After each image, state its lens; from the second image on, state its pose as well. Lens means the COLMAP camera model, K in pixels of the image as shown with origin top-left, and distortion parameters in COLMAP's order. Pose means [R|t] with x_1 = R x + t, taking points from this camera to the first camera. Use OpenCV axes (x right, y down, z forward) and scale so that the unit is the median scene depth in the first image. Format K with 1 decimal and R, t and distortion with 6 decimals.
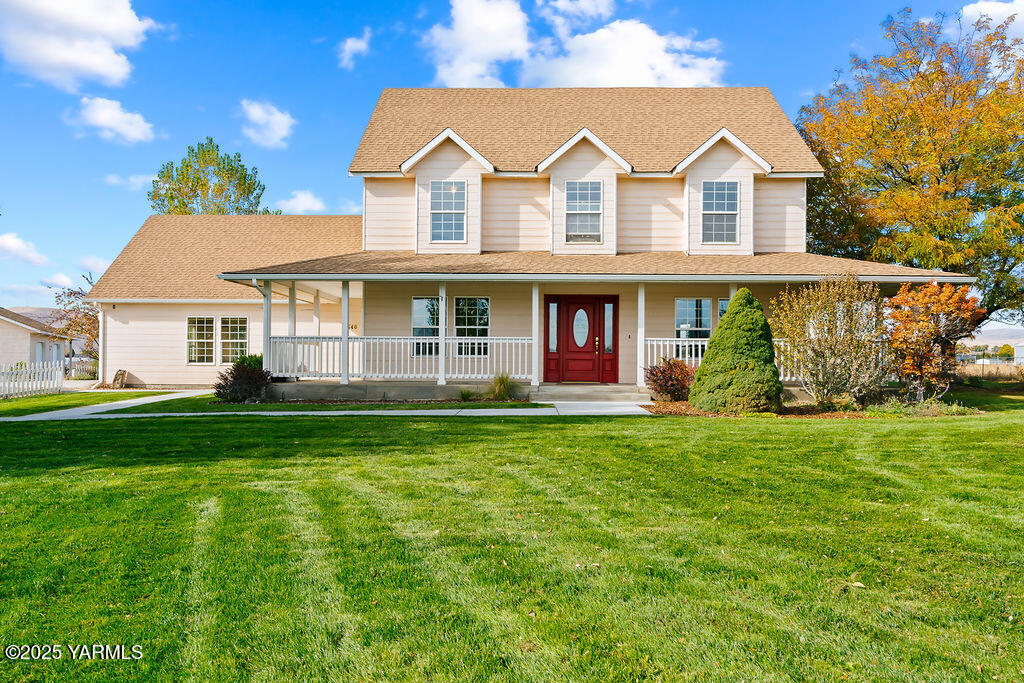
lens RADIAL K [[867.7, 0, 512.0], [0, 867.7, 341.5], [0, 0, 1]] dist [0.002653, 0.001060]
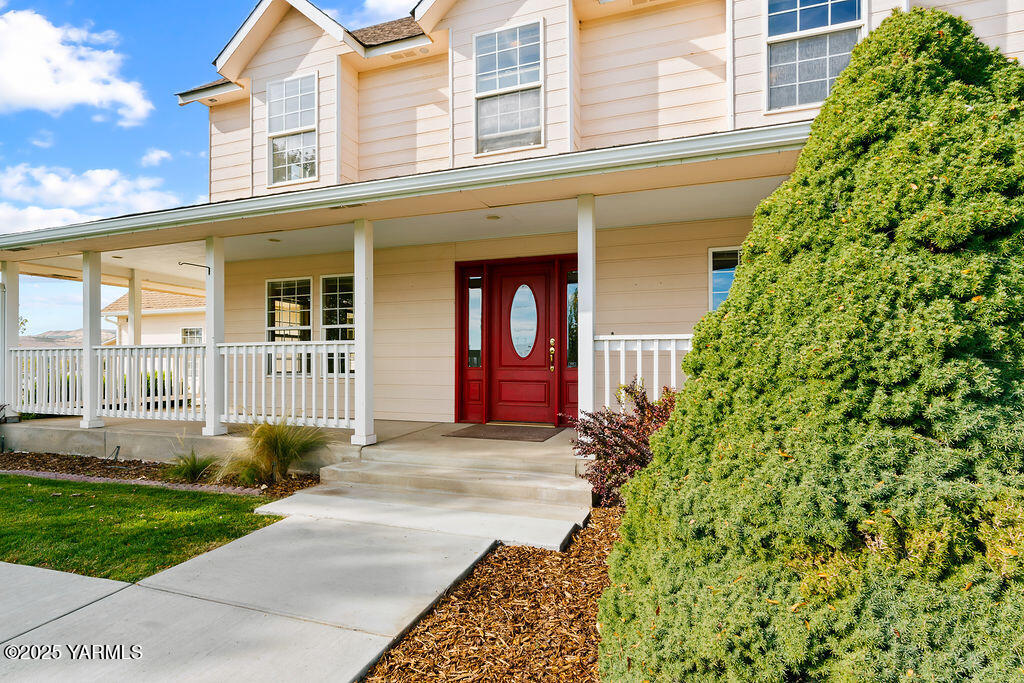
lens RADIAL K [[534.7, 0, 512.7], [0, 534.7, 356.2], [0, 0, 1]] dist [-0.020179, 0.000091]
pose [[0.945908, -0.010800, -0.324255, 0.181464], [0.015345, 0.999817, 0.011460, 0.001707], [0.324072, -0.015816, 0.945900, 0.702513]]
